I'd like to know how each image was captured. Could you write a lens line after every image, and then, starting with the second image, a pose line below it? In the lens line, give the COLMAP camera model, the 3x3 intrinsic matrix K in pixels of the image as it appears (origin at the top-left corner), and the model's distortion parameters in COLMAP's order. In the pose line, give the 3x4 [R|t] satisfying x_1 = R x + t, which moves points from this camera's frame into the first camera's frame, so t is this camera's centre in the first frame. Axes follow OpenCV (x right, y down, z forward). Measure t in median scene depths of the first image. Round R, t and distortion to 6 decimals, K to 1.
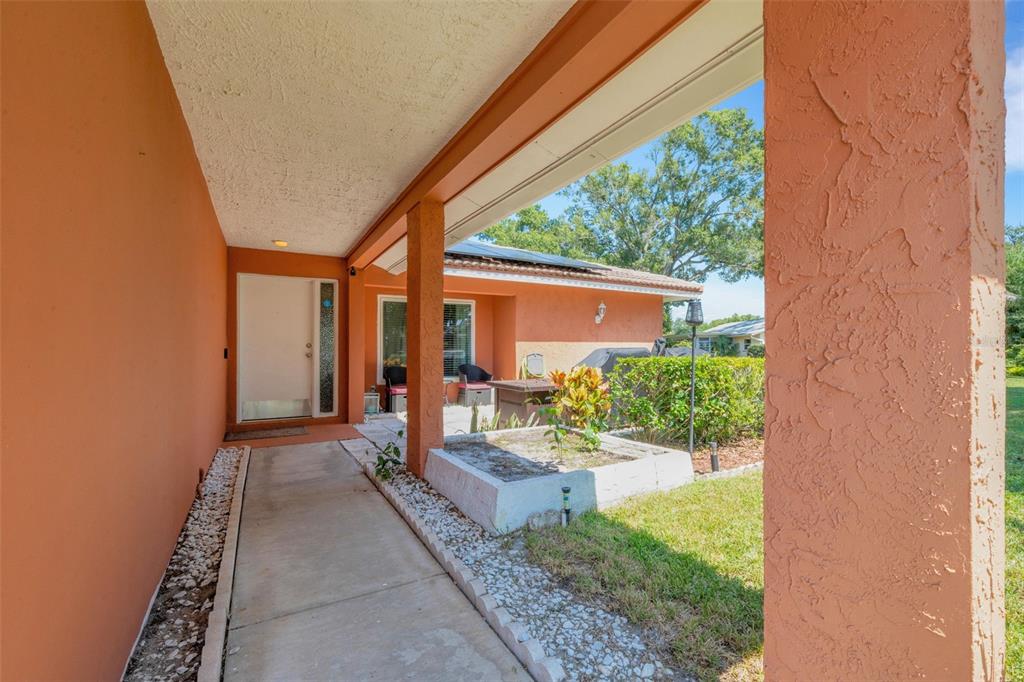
lens RADIAL K [[449.1, 0, 511.6], [0, 449.1, 345.8], [0, 0, 1]] dist [-0.000680, 0.000015]
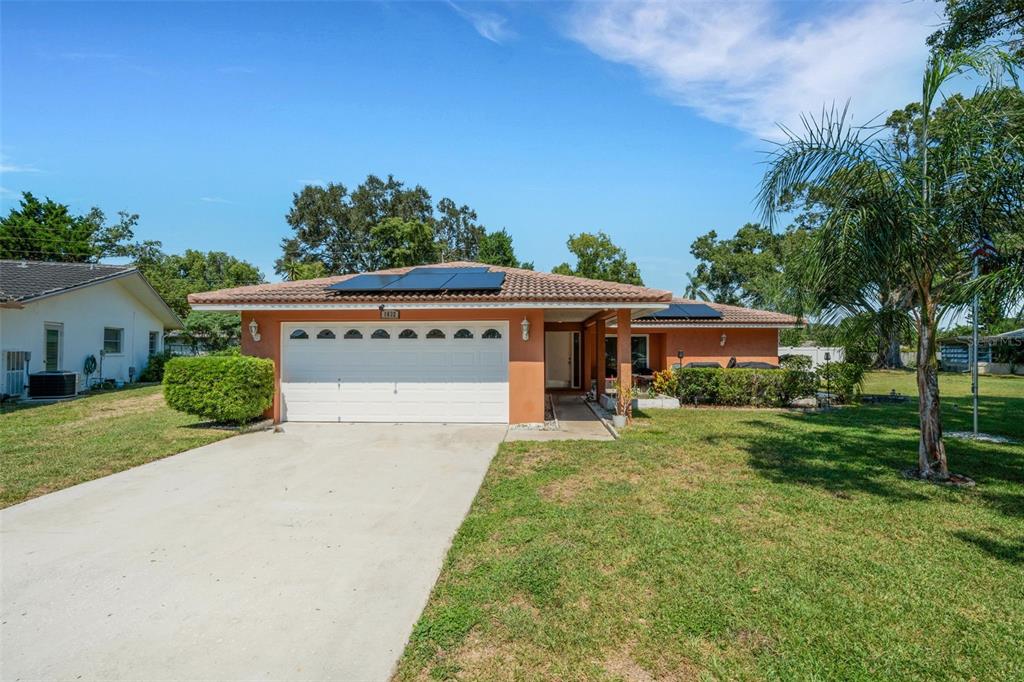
lens RADIAL K [[449.1, 0, 511.6], [0, 449.1, 345.8], [0, 0, 1]] dist [-0.000680, 0.000015]
pose [[0.847433, -0.005601, -0.530872, 0.585765], [0.010423, 0.999927, 0.006089, -0.093524], [0.530800, -0.010694, 0.847430, -1.253212]]
